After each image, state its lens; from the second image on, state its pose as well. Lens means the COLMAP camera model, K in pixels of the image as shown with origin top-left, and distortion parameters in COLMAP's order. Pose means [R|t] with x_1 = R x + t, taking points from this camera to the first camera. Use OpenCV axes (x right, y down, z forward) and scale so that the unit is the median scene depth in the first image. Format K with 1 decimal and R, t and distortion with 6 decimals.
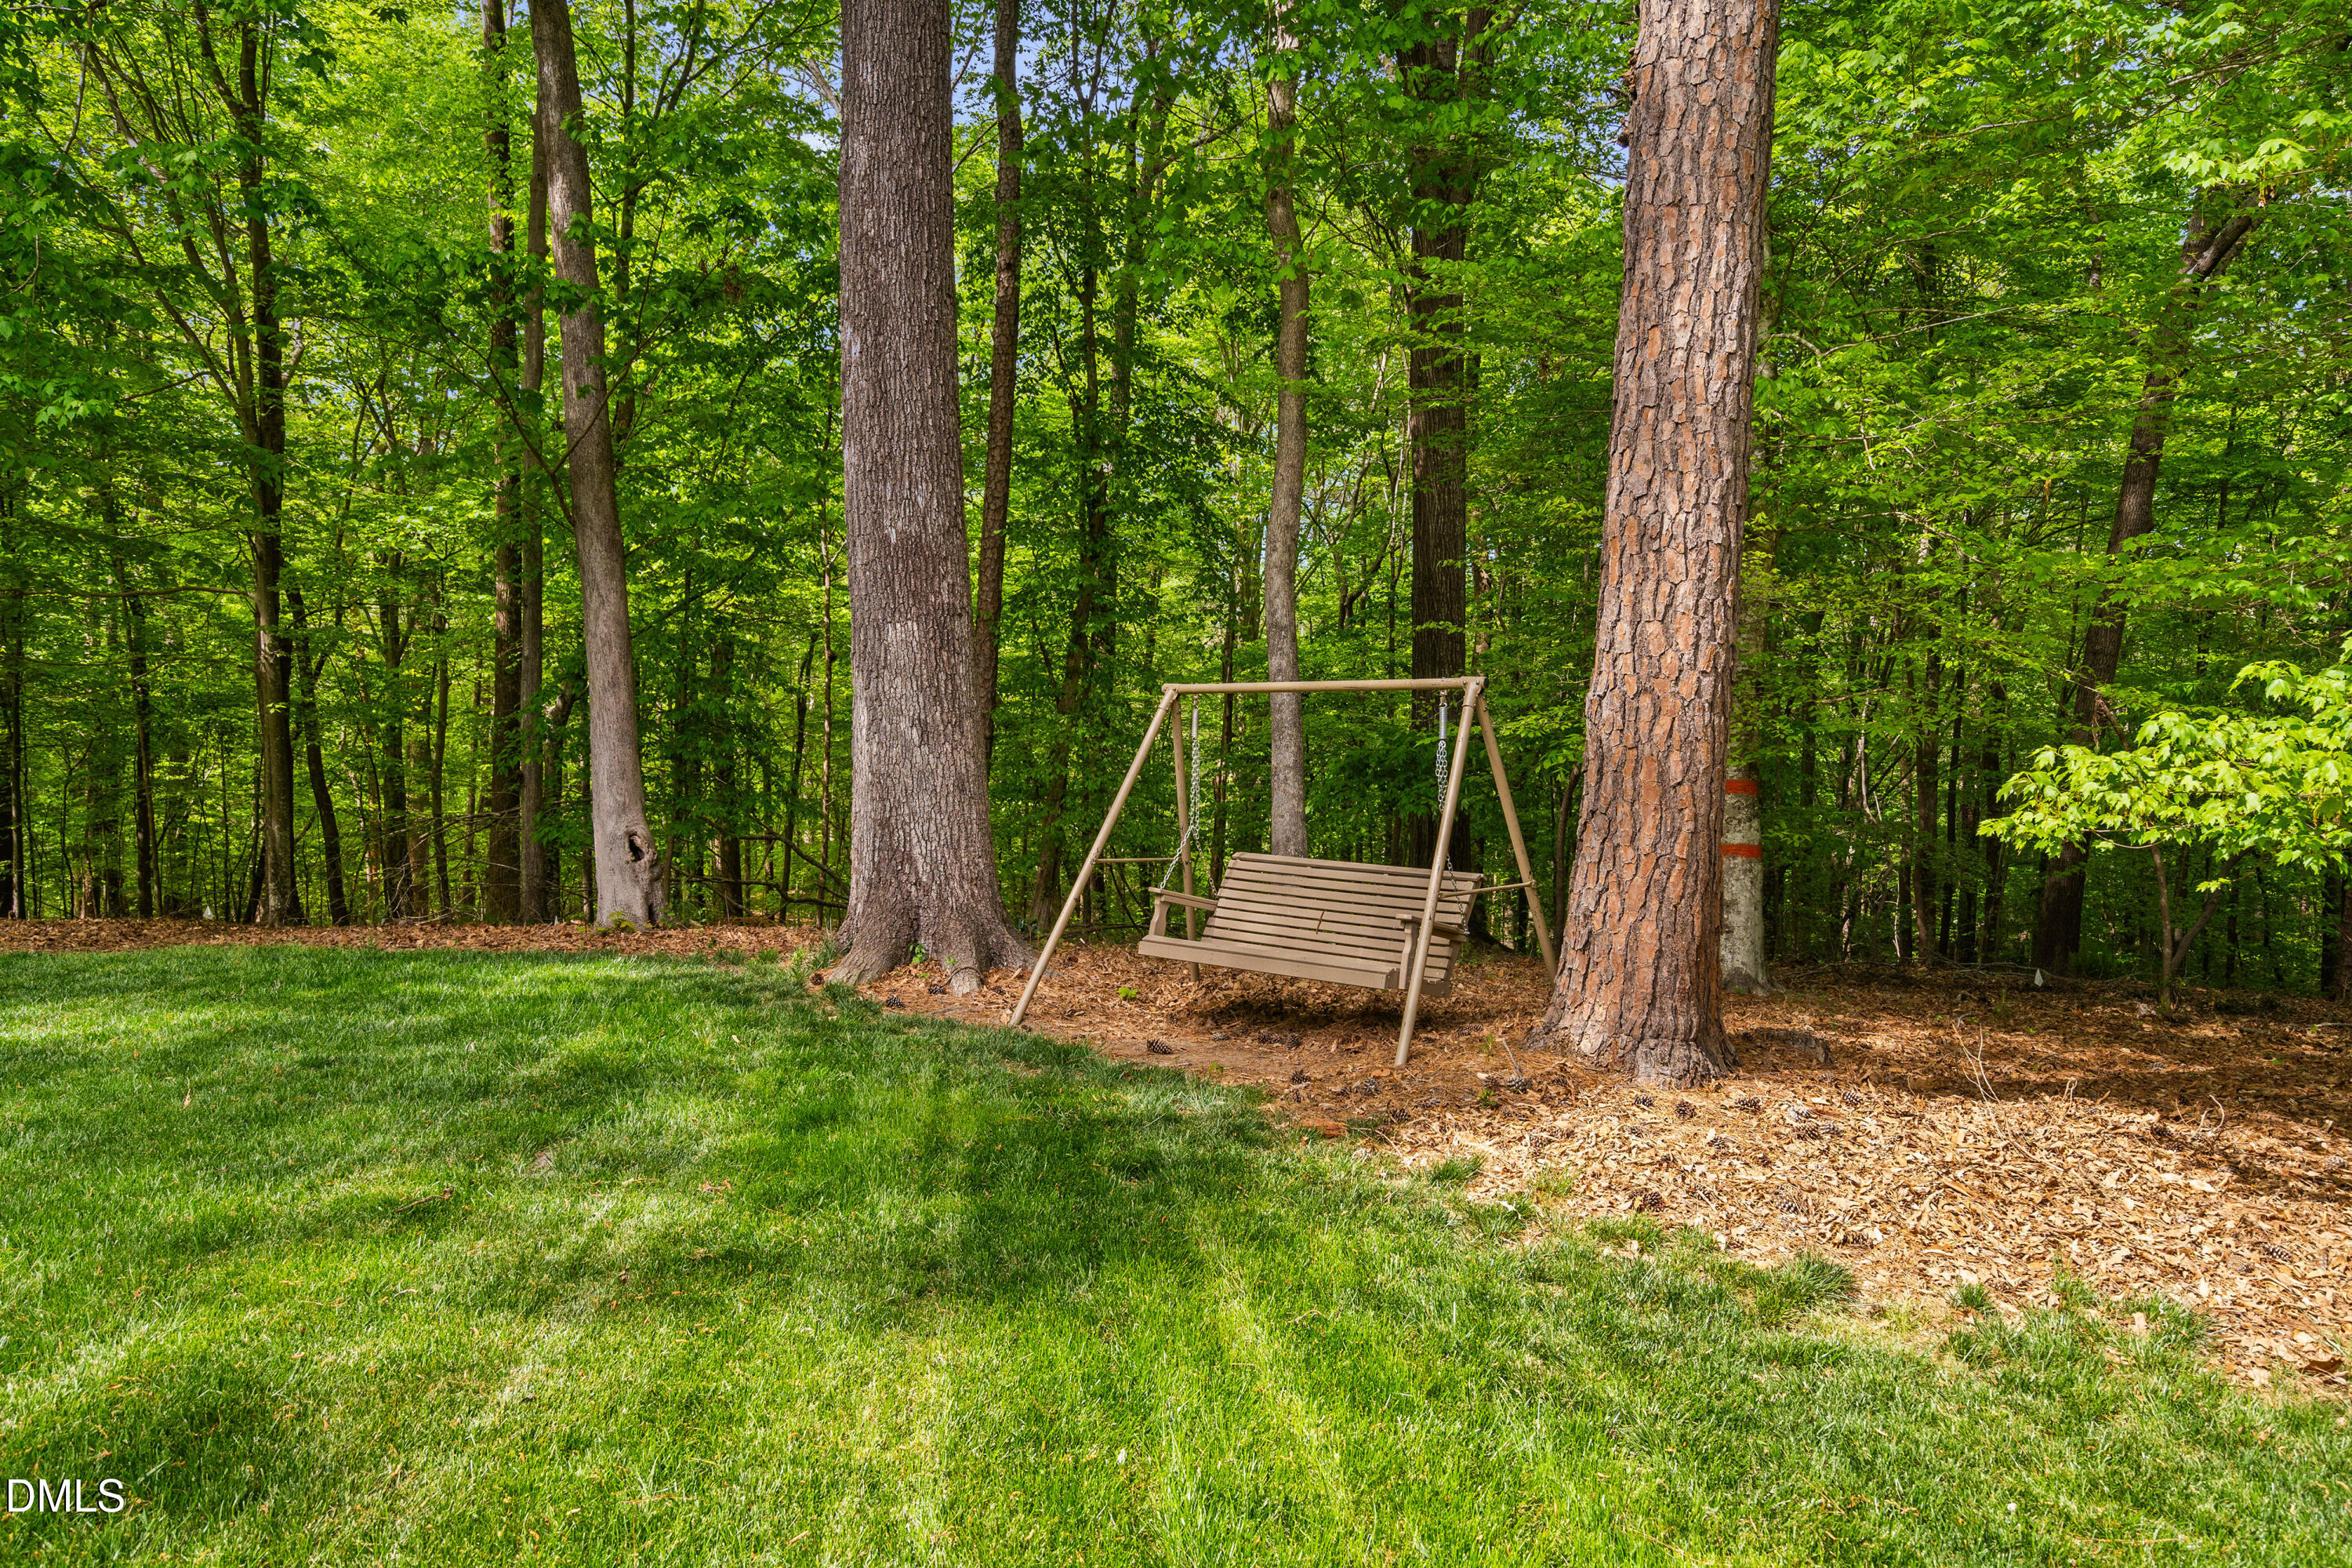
lens RADIAL K [[1631.2, 0, 1172.5], [0, 1631.2, 785.7], [0, 0, 1]] dist [0.005317, 0.003208]
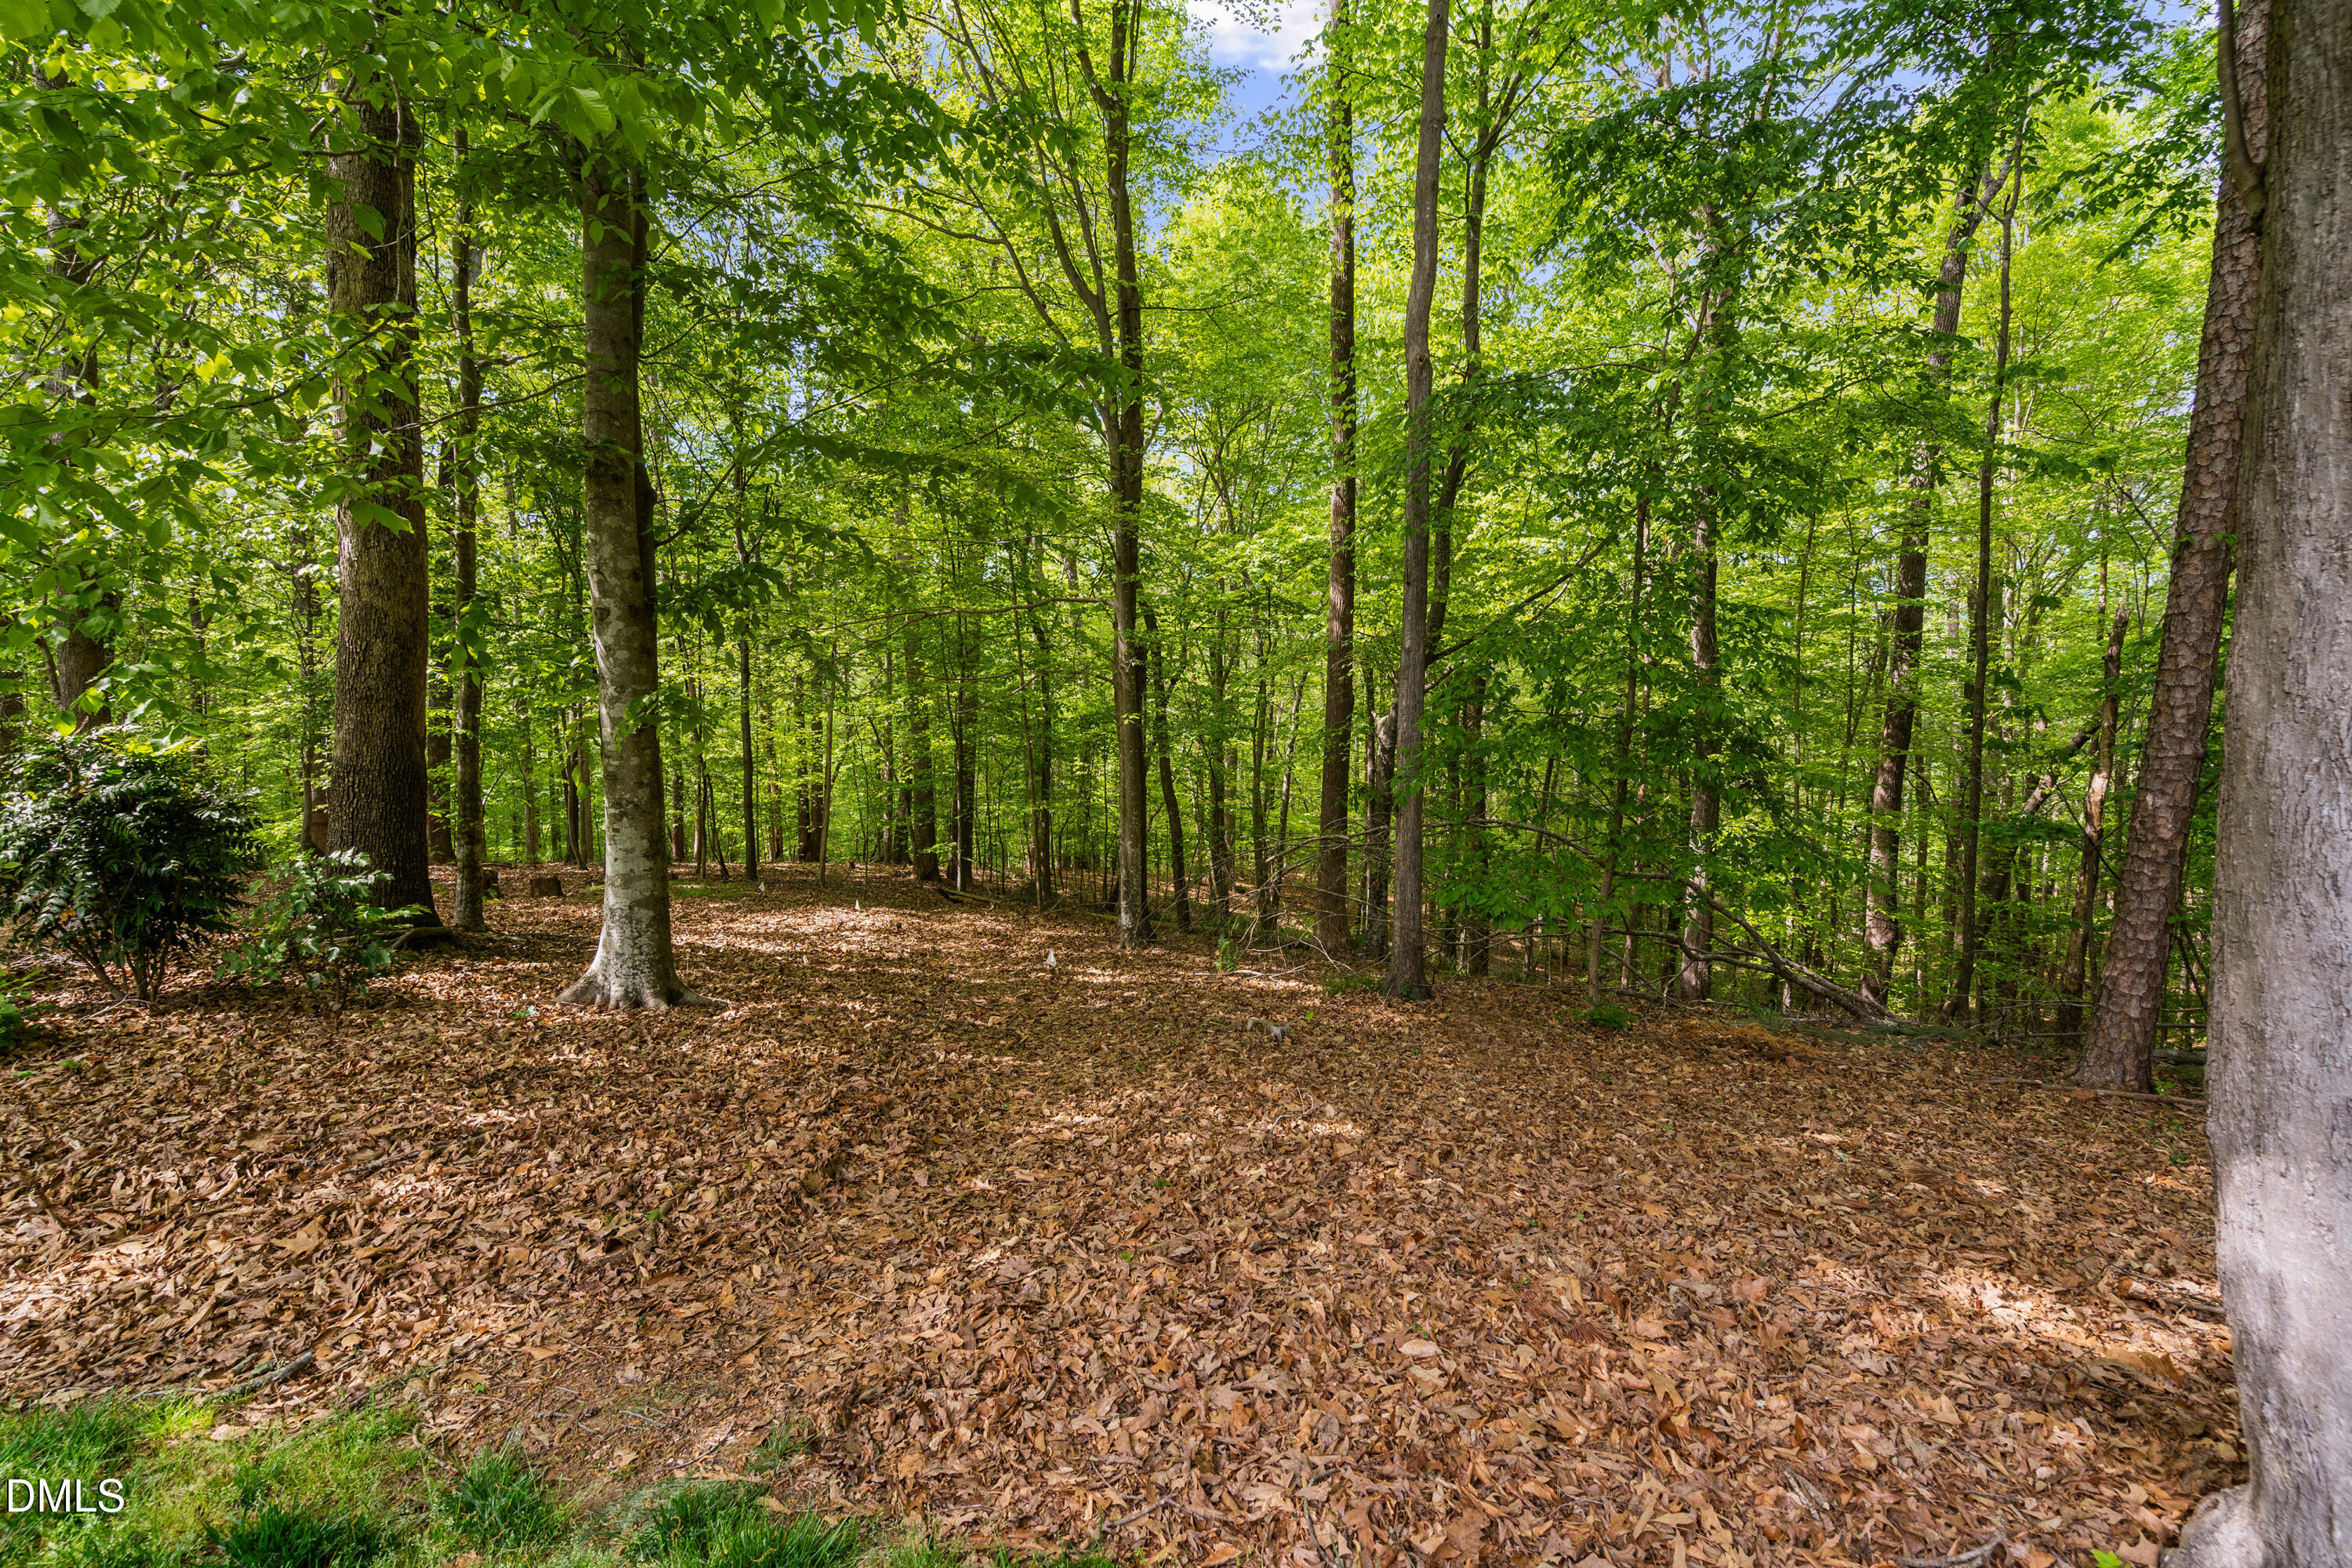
lens RADIAL K [[1051.8, 0, 1176.2], [0, 1051.8, 777.4], [0, 0, 1]] dist [-0.011635, 0.002575]
pose [[0.891900, 0.017924, -0.451878, -0.208815], [-0.015919, 0.999839, 0.008239, -0.016133], [0.451953, -0.000155, 0.892042, 0.393115]]
